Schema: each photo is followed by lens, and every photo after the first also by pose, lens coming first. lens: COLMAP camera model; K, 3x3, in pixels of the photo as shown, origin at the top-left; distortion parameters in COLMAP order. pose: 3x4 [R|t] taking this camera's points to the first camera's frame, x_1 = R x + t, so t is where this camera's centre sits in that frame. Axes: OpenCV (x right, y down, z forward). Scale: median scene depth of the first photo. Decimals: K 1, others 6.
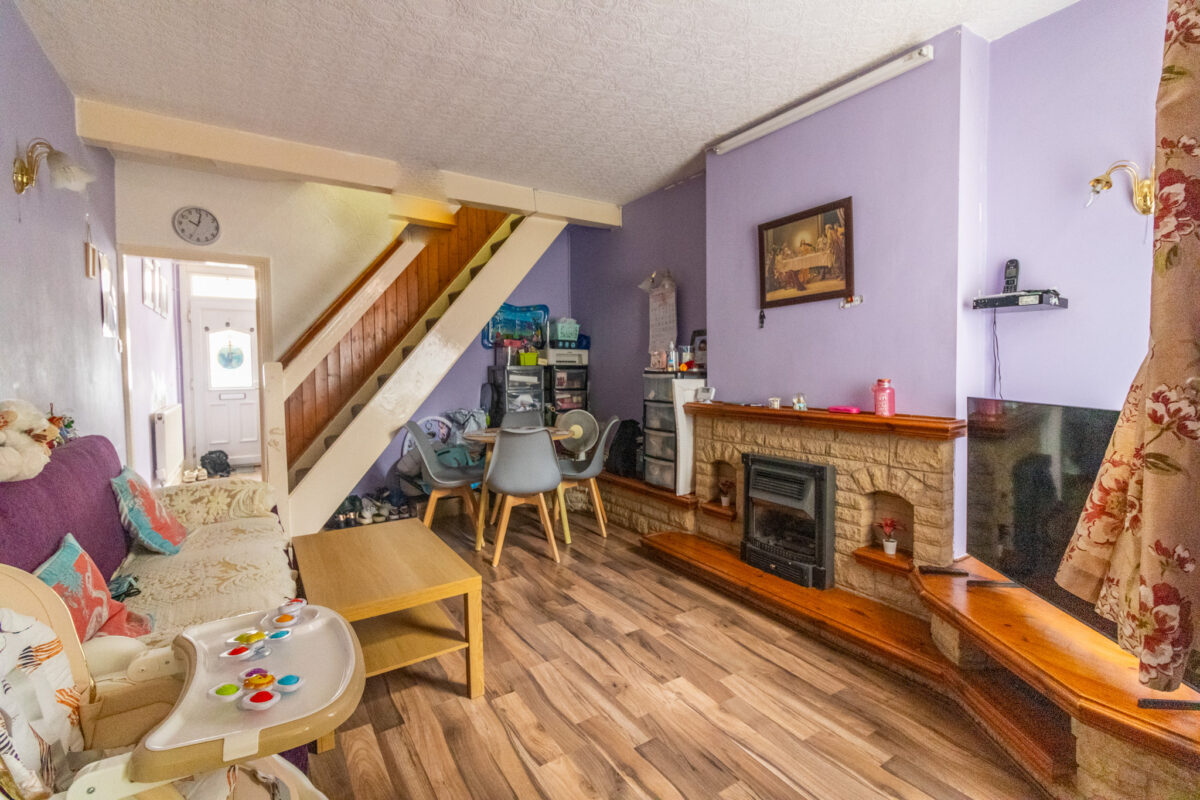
lens RADIAL K [[560.6, 0, 602.7], [0, 560.6, 392.1], [0, 0, 1]] dist [0.001714, 0.001241]
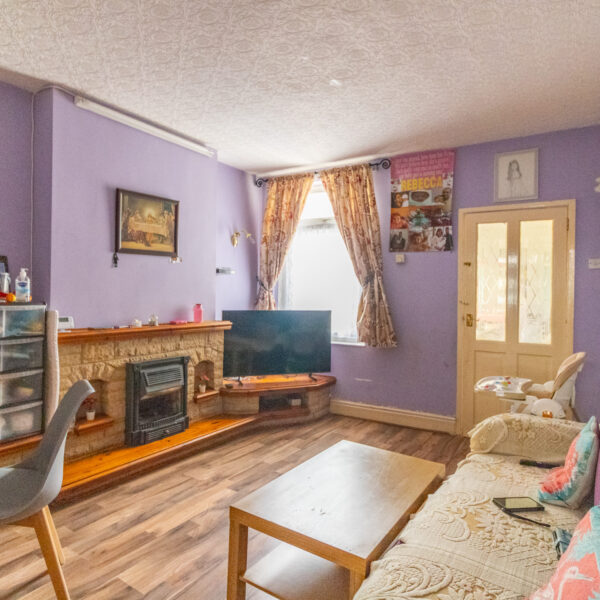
lens RADIAL K [[407.9, 0, 300.0], [0, 407.9, 300.0], [0, 0, 1]] dist [0.005995, 0.003205]
pose [[-0.390858, -0.002906, 0.920447, -0.825340], [0.045251, 0.998725, 0.022368, -0.044724], [-0.919338, 0.050394, -0.390228, 1.079370]]
